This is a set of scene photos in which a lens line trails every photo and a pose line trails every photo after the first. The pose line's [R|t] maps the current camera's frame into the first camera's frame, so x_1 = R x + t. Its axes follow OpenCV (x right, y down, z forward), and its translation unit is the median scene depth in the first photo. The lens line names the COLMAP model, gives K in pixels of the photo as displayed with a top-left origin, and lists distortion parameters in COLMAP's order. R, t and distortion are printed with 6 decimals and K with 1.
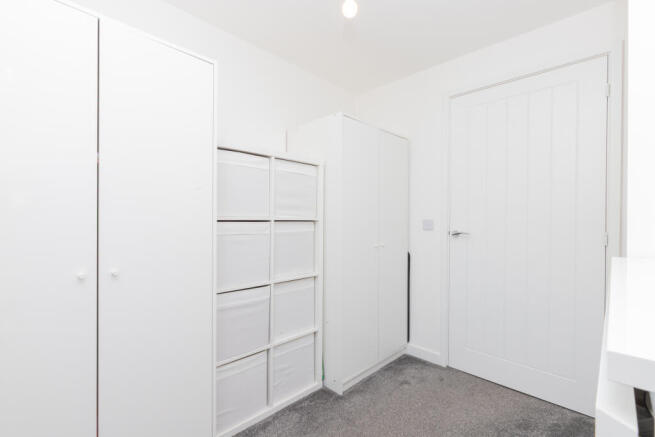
lens RADIAL K [[300.4, 0, 327.3], [0, 300.4, 225.6], [0, 0, 1]] dist [0.001238, 0.000028]
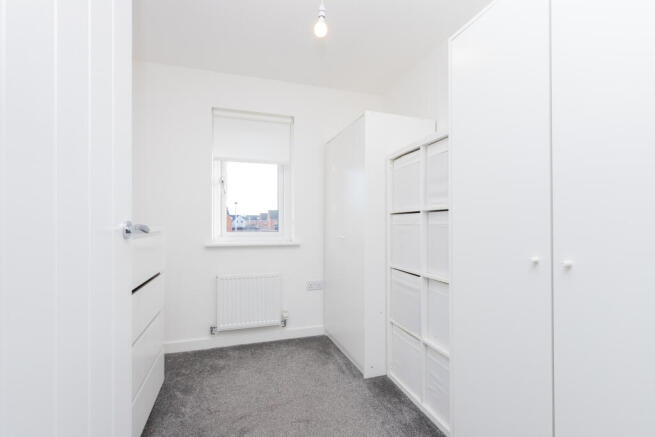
lens RADIAL K [[293.0, 0, 327.5], [0, 293.0, 218.5], [0, 0, 1]] dist [0.000658, -0.000018]
pose [[-0.470191, -0.008571, -0.882523, 0.775995], [-0.001150, 0.999958, -0.009099, 0.015820], [0.882564, -0.003263, -0.470181, 1.141949]]
